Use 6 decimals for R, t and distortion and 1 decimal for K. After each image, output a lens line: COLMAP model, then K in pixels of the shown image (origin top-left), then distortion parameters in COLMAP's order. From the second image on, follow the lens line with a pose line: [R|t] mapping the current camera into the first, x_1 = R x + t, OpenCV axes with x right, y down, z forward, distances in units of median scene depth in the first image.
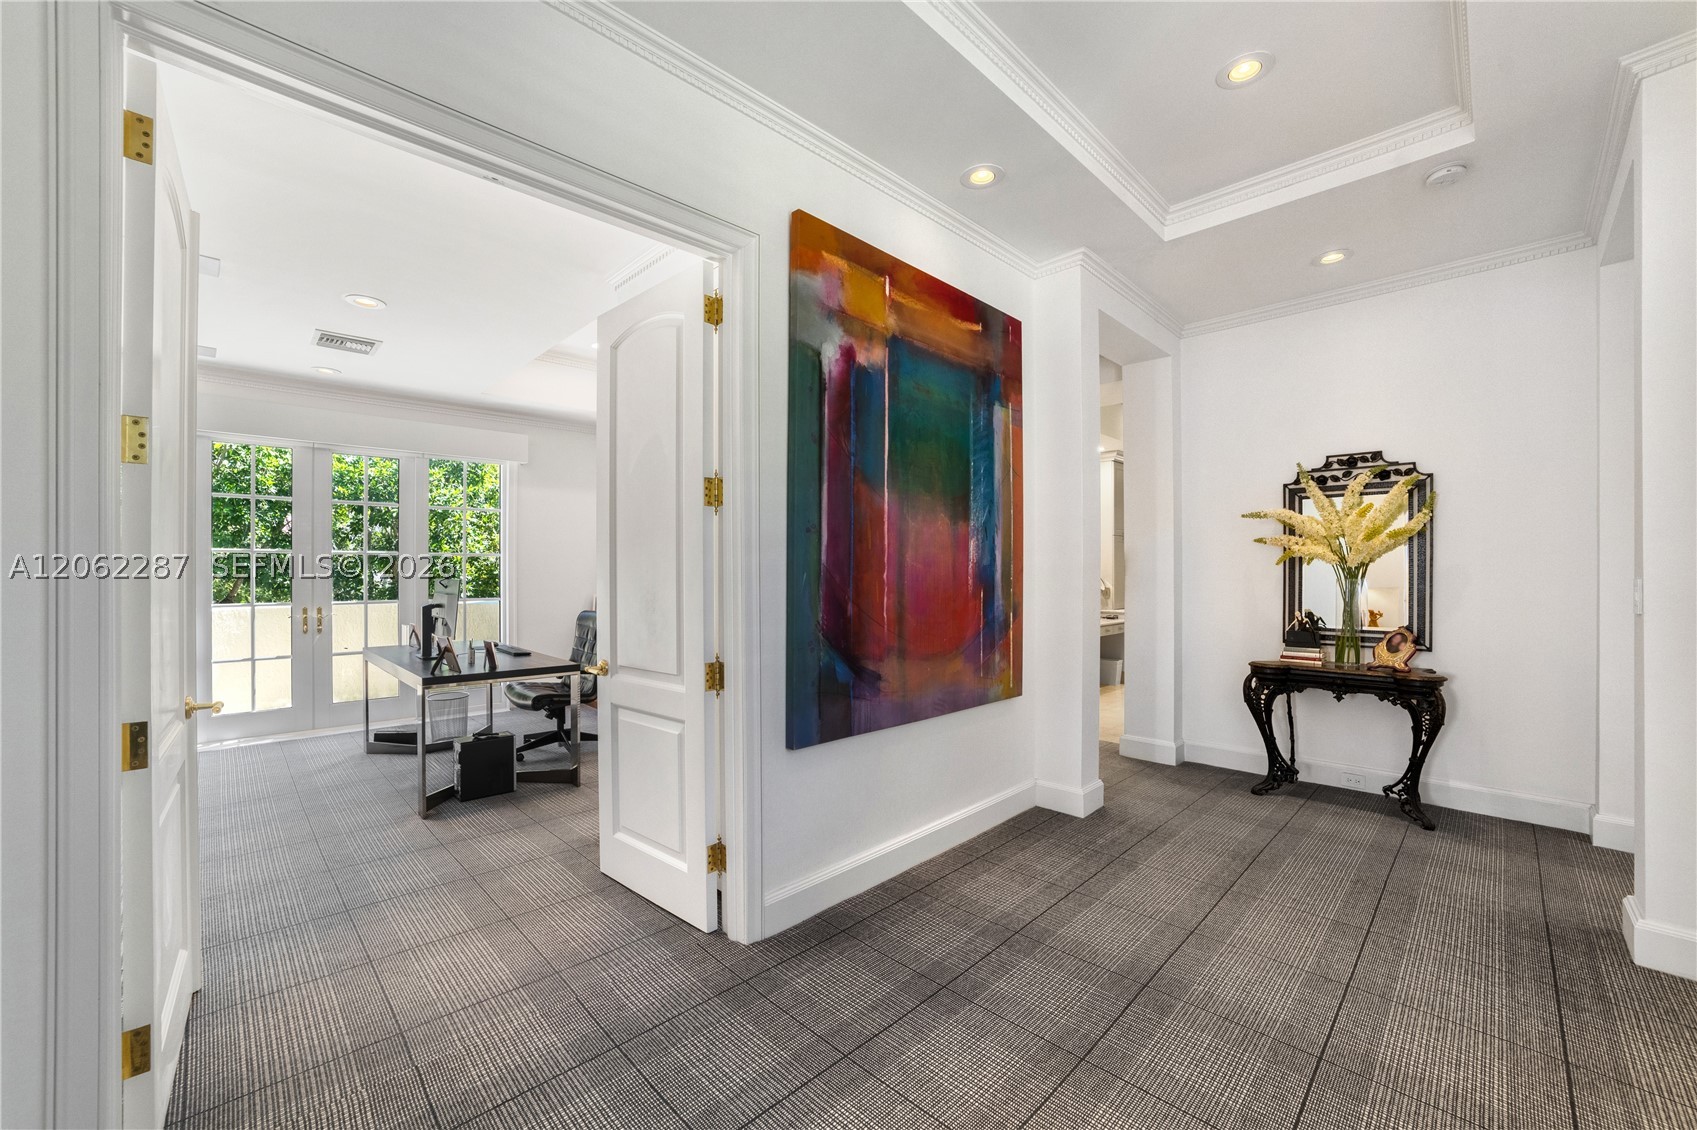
lens RADIAL K [[674.7, 0, 843.0], [0, 674.7, 574.7], [0, 0, 1]] dist [-0.069194, 0.019928]
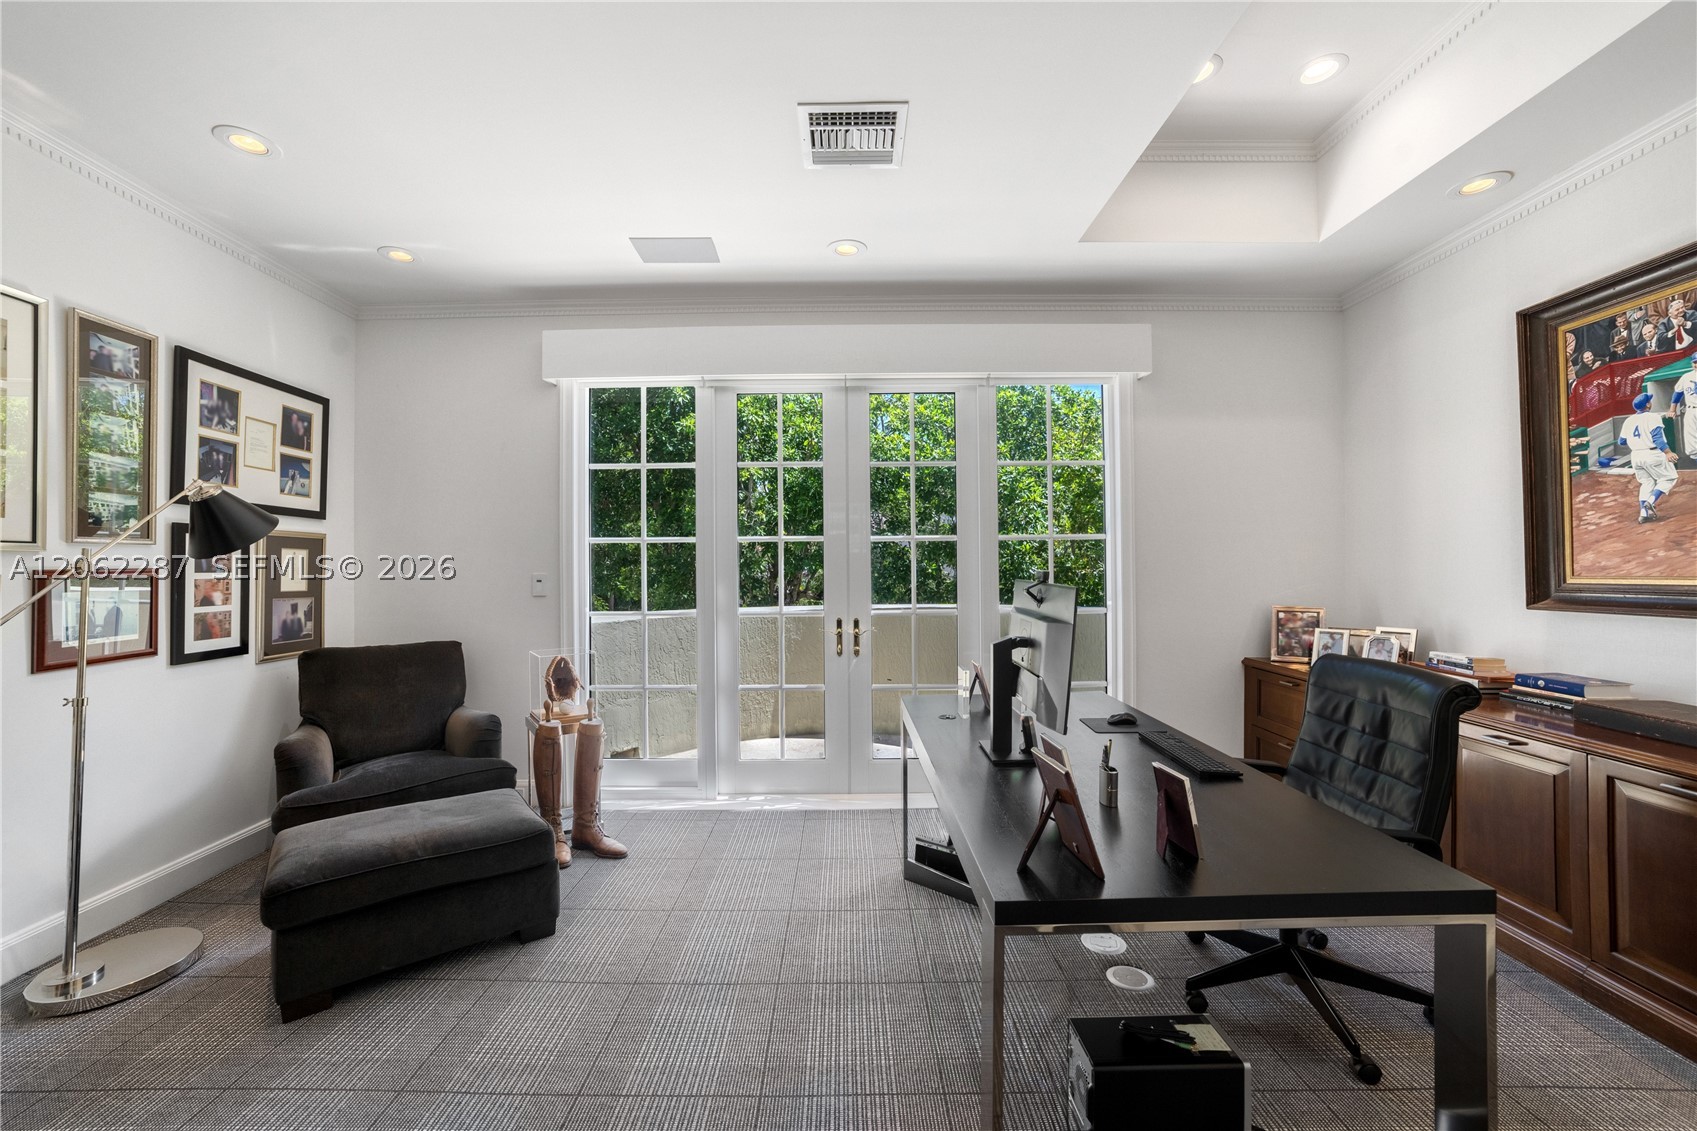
lens RADIAL K [[674.7, 0, 843.0], [0, 674.7, 575.2], [0, 0, 1]] dist [-0.069194, 0.019928]
pose [[0.710050, 0.000315, -0.704151, -0.349975], [0.010828, 0.999877, 0.011366, -0.004651], [0.704068, -0.015695, 0.709959, 0.541243]]
